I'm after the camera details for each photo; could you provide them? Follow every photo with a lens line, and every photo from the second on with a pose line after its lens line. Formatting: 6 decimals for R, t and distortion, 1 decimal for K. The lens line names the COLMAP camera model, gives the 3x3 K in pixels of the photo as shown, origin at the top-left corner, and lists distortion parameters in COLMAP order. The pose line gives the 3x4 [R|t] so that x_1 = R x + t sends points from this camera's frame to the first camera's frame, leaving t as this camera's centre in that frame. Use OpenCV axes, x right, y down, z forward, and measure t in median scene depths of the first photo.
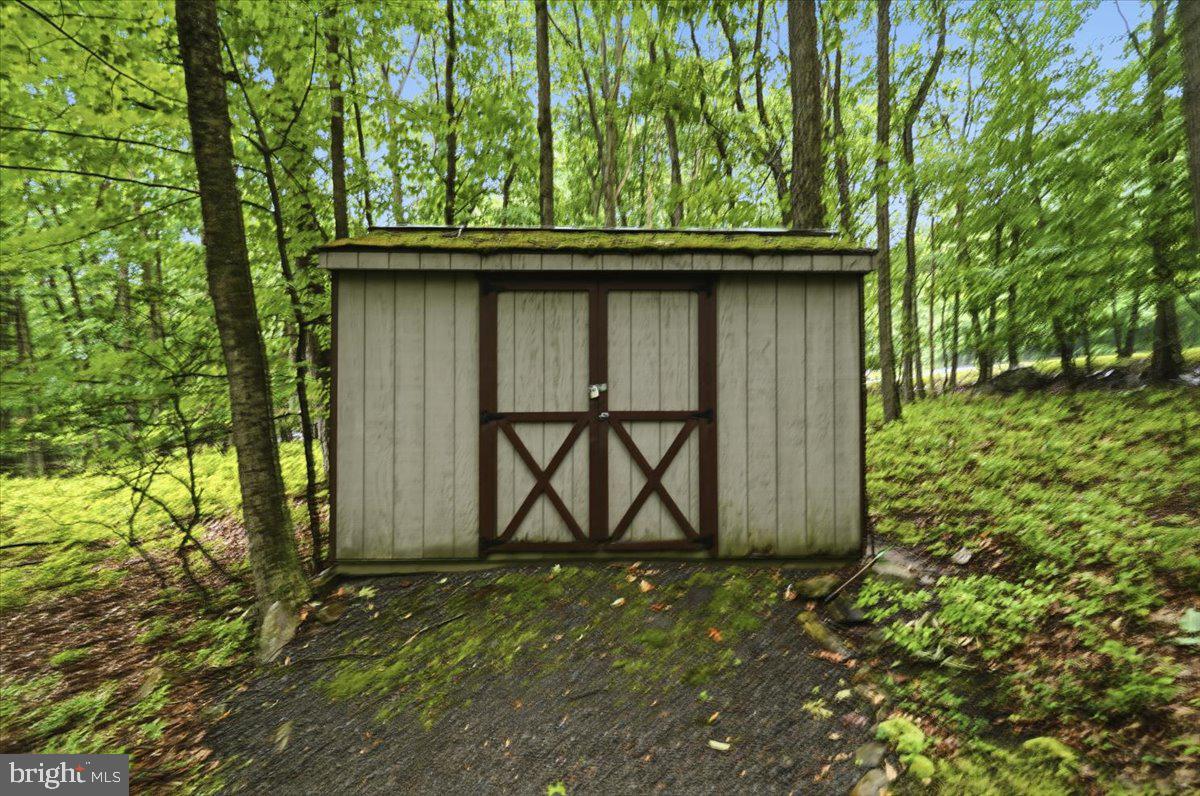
lens RADIAL K [[557.6, 0, 601.2], [0, 557.6, 401.7], [0, 0, 1]] dist [-0.004190, -0.000745]
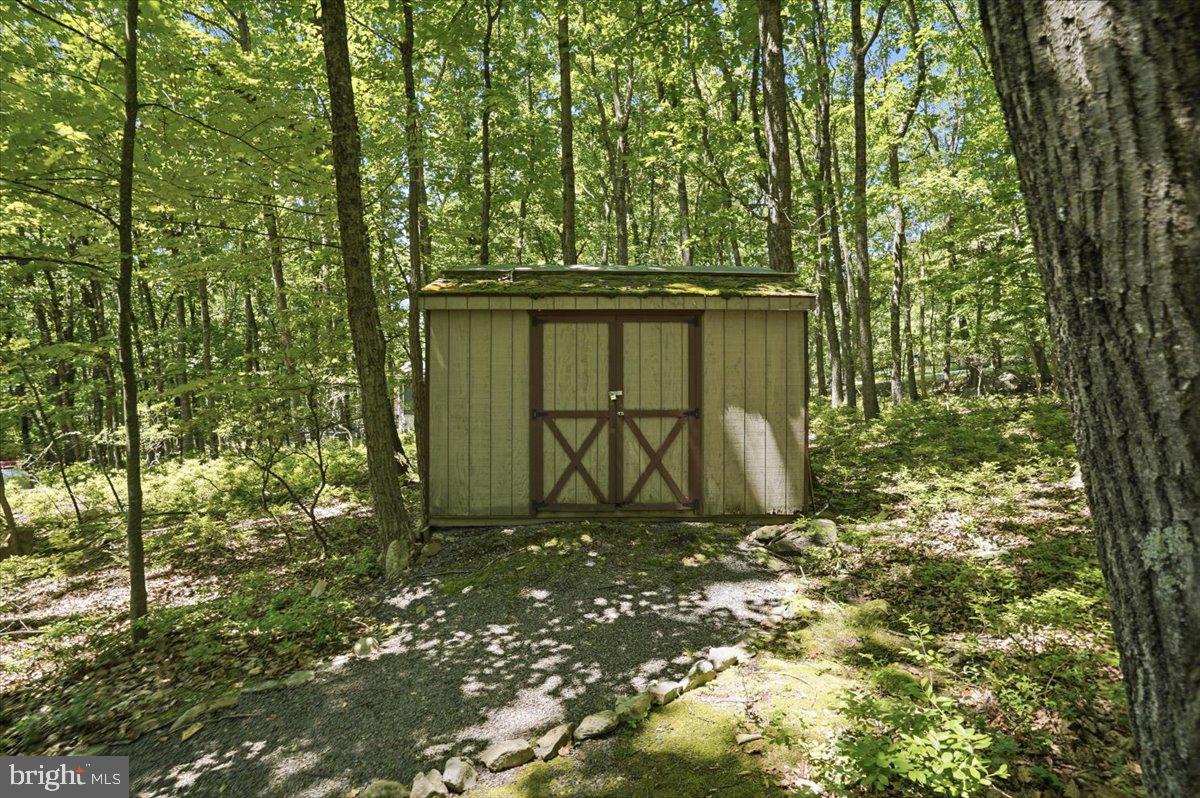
lens RADIAL K [[557.6, 0, 599.6], [0, 557.6, 396.9], [0, 0, 1]] dist [-0.004190, -0.000745]
pose [[0.999713, 0.000212, -0.023947, -0.012686], [-0.000254, 0.999998, -0.001766, -0.011239], [0.023947, 0.001771, 0.999712, -0.380249]]
